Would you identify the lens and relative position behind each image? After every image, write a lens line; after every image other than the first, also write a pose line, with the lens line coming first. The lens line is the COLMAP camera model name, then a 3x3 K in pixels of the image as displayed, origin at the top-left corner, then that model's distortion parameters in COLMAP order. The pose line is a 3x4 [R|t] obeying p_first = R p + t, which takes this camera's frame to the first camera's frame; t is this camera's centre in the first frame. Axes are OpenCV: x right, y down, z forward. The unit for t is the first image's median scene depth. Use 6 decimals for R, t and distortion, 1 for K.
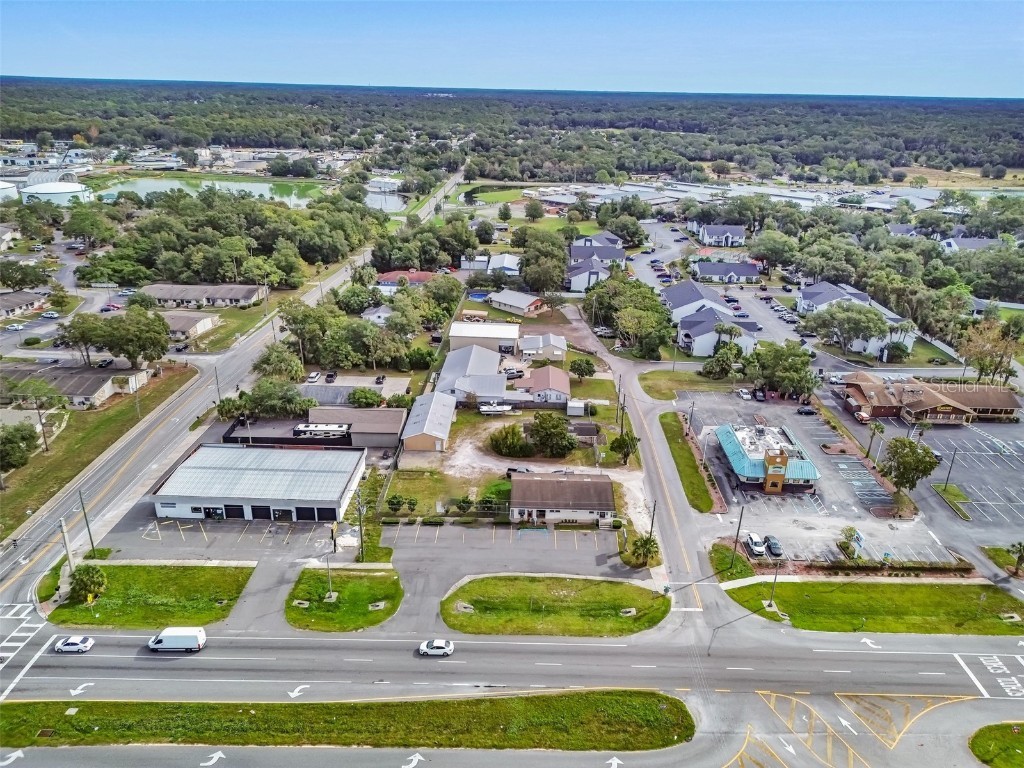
lens RADIAL K [[717.4, 0, 514.8], [0, 717.4, 382.2], [0, 0, 1]] dist [0.144654, -0.211400]
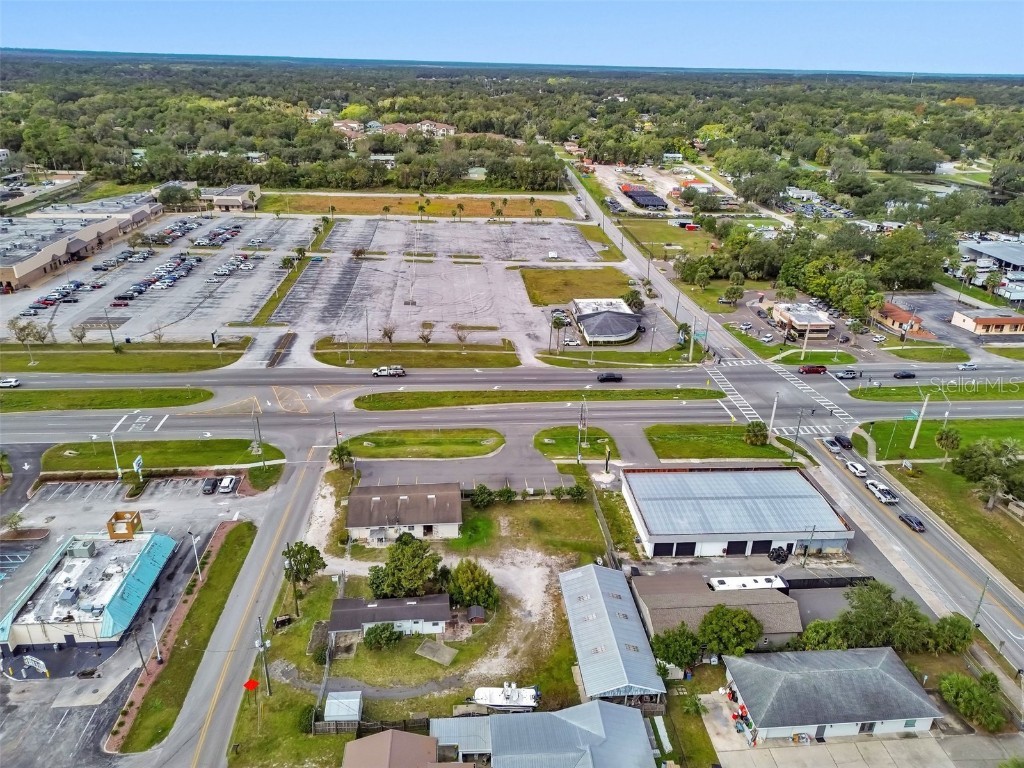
lens RADIAL K [[713.6, 0, 513.2], [0, 713.6, 386.9], [0, 0, 1]] dist [0.073776, -0.075485]
pose [[-0.993319, 0.004898, -0.115301, 0.025750], [-0.080259, 0.688598, 0.720688, -0.488212], [0.082926, 0.725127, -0.683604, 1.203394]]
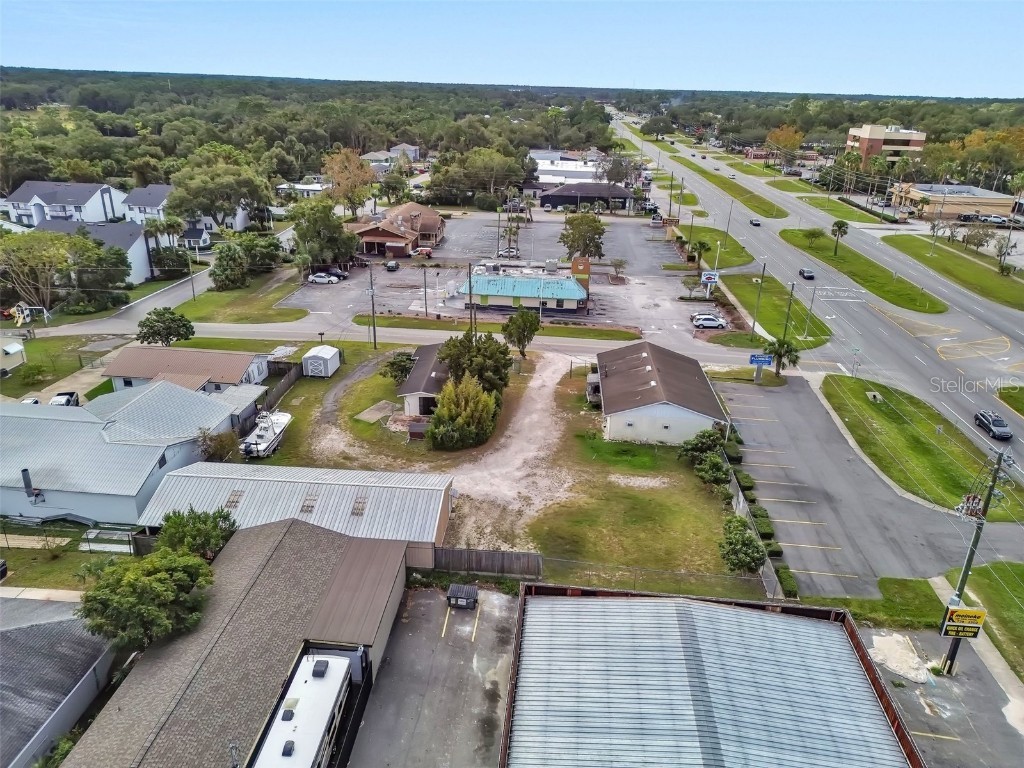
lens RADIAL K [[713.6, 0, 513.2], [0, 713.6, 386.9], [0, 0, 1]] dist [0.073776, -0.075485]
pose [[0.056428, -0.402460, 0.913697, -0.397593], [0.353940, 0.863783, 0.358615, -0.086895], [-0.933564, 0.303158, 0.191188, 0.786171]]
